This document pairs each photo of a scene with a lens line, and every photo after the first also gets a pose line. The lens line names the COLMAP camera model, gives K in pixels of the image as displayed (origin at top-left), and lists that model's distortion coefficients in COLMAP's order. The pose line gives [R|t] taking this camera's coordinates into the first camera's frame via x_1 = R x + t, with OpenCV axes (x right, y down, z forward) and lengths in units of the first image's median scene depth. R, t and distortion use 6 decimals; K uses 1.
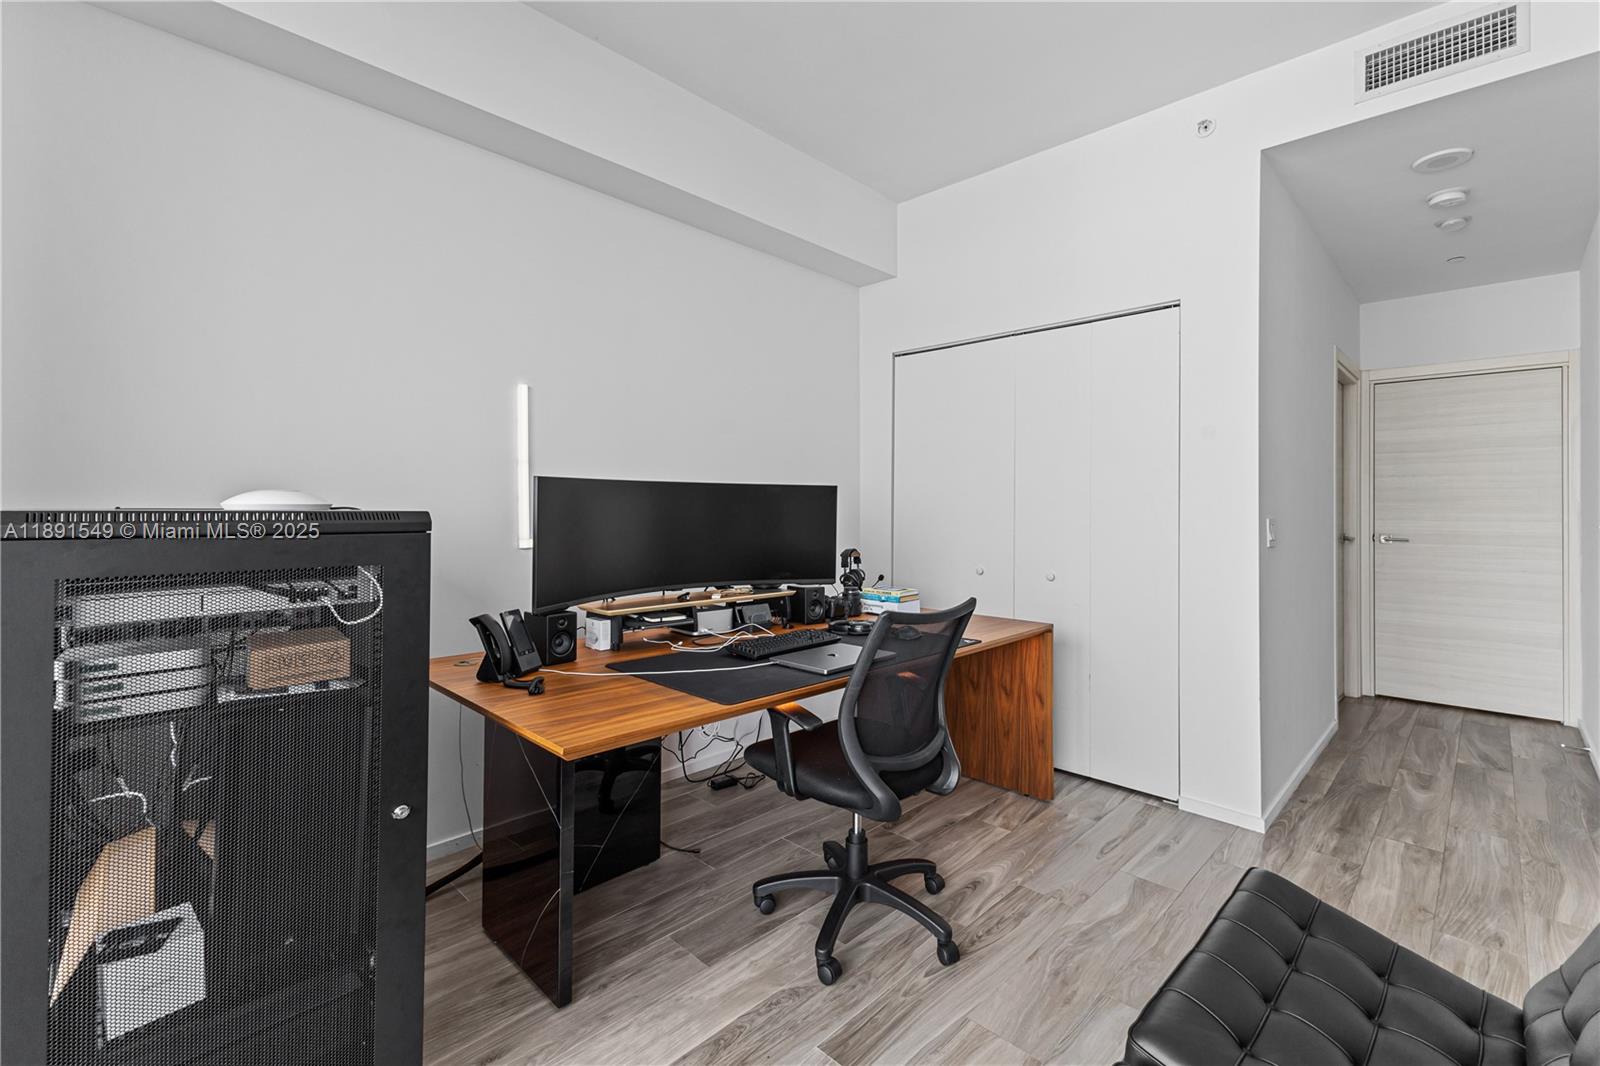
lens RADIAL K [[697.9, 0, 810.2], [0, 697.9, 503.2], [0, 0, 1]] dist [0.008194, -0.001183]
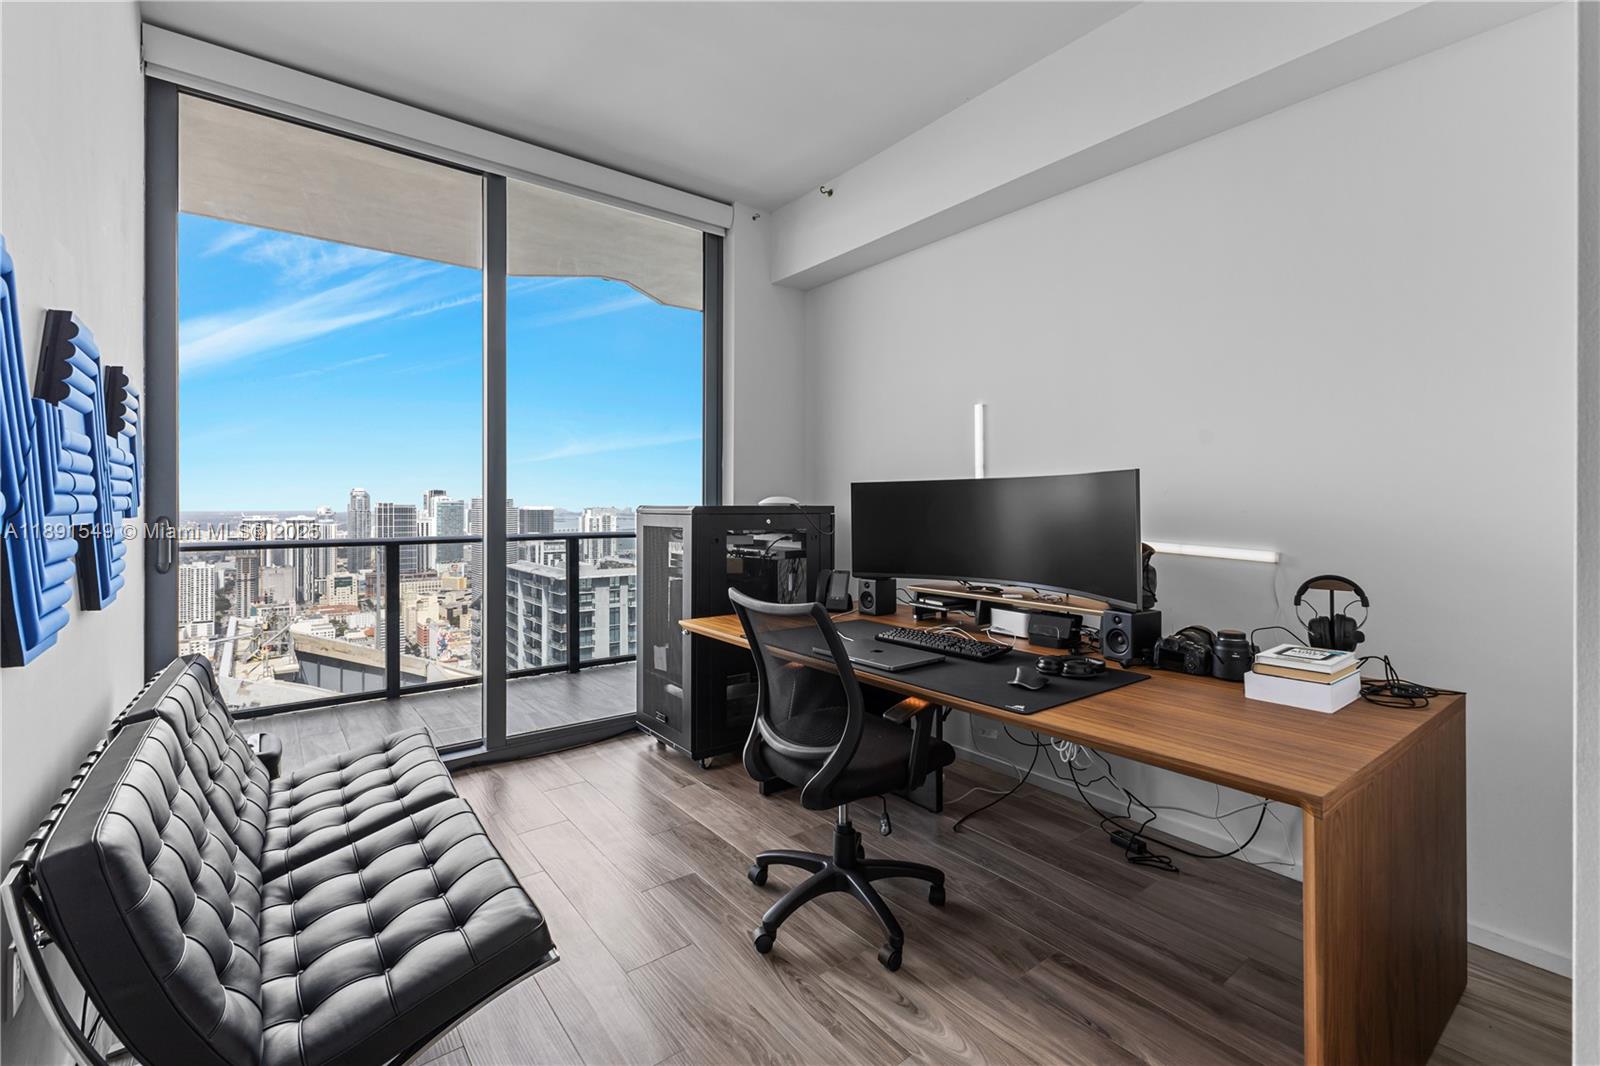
lens RADIAL K [[697.9, 0, 790.7], [0, 697.9, 501.4], [0, 0, 1]] dist [0.008194, -0.001183]
pose [[-0.148653, -0.010745, -0.988831, 0.943200], [0.007916, 0.999896, -0.012055, 0.014941], [0.988858, -0.009620, -0.148553, 0.938751]]
